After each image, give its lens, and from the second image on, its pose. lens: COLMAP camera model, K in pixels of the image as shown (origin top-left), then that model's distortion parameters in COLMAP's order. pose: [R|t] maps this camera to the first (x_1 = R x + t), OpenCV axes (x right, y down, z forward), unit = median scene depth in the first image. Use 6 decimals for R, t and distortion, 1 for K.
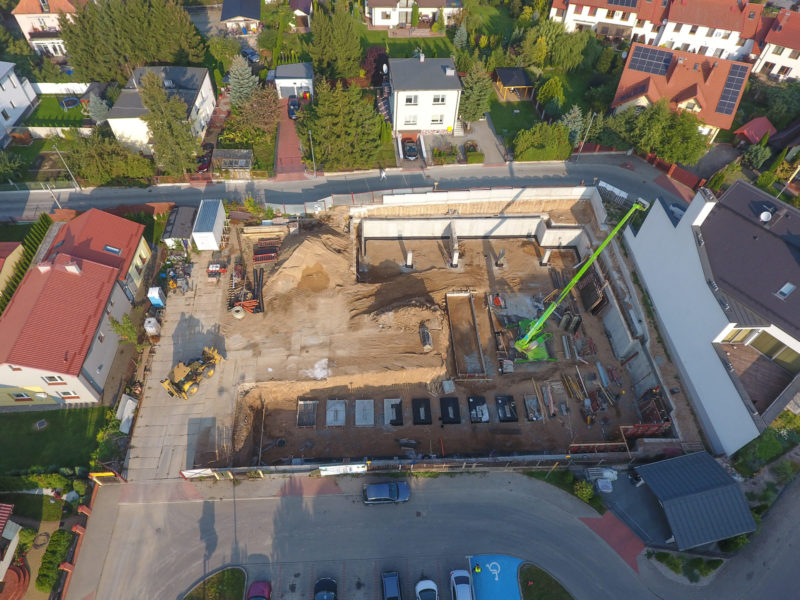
lens RADIAL K [[497.1, 0, 393.1], [0, 497.1, 301.5], [0, 0, 1]] dist [0.007715, -0.002760]
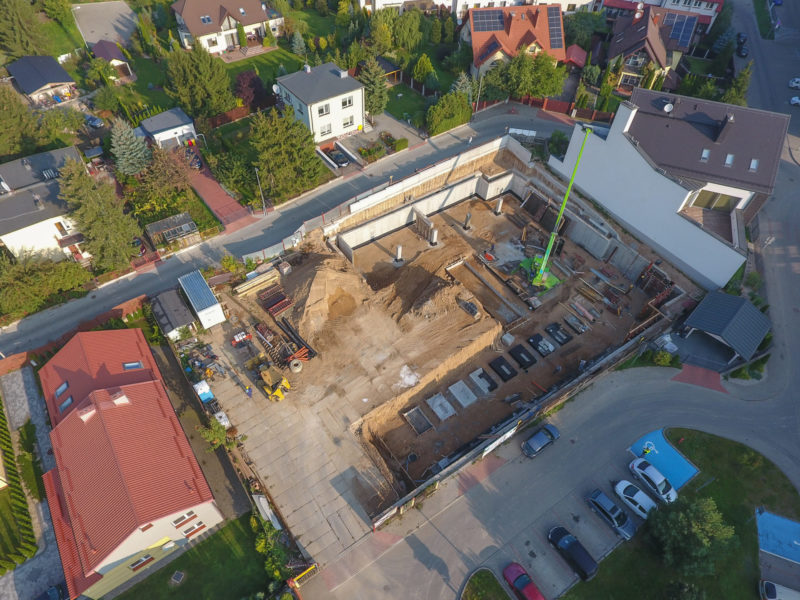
lens RADIAL K [[497.1, 0, 388.5], [0, 497.1, 308.6], [0, 0, 1]] dist [0.007715, -0.002760]
pose [[0.854362, -0.409444, 0.320034, -0.390115], [0.408126, 0.909877, 0.074542, -0.070848], [-0.321712, 0.066928, 0.944469, 0.039770]]
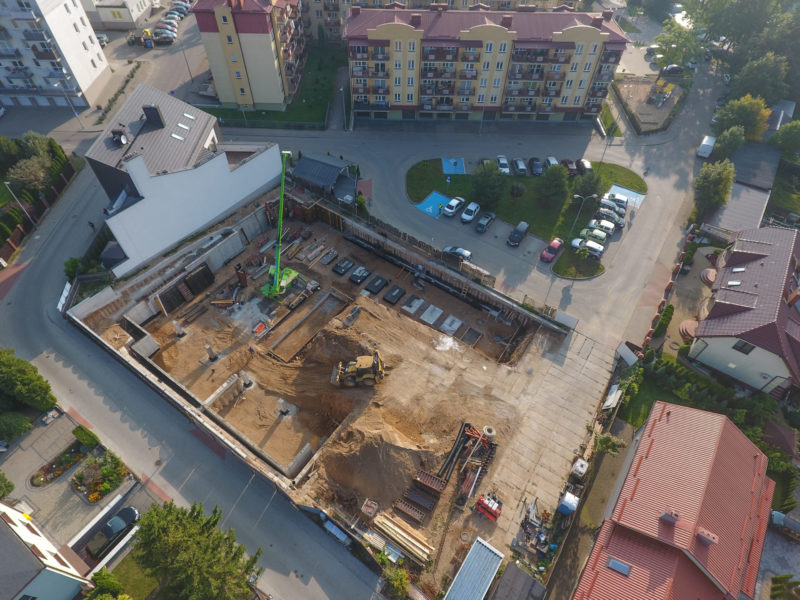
lens RADIAL K [[466.3, 0, 397.0], [0, 466.3, 296.6], [0, 0, 1]] dist [0.004407, 0.000967]
pose [[-0.785009, -0.496960, 0.369853, -0.346010], [0.460778, -0.069358, 0.884801, -0.737709], [-0.414058, 0.864997, 0.283435, 0.569034]]
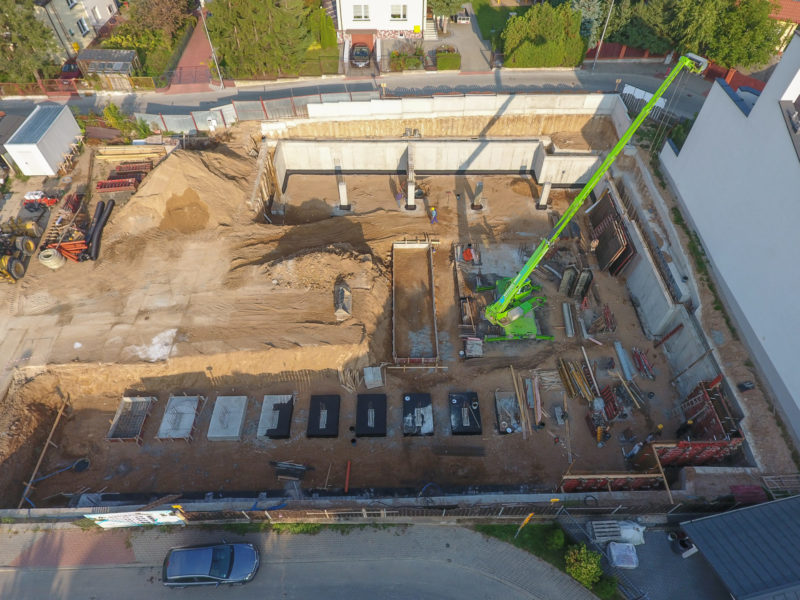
lens RADIAL K [[497.1, 0, 416.3], [0, 497.1, 314.5], [0, 0, 1]] dist [0.007715, -0.002760]
pose [[0.999866, 0.008949, -0.013726, 0.154039], [-0.009011, 0.999949, -0.004485, 0.085764], [0.013685, 0.004608, 0.999896, 0.341939]]
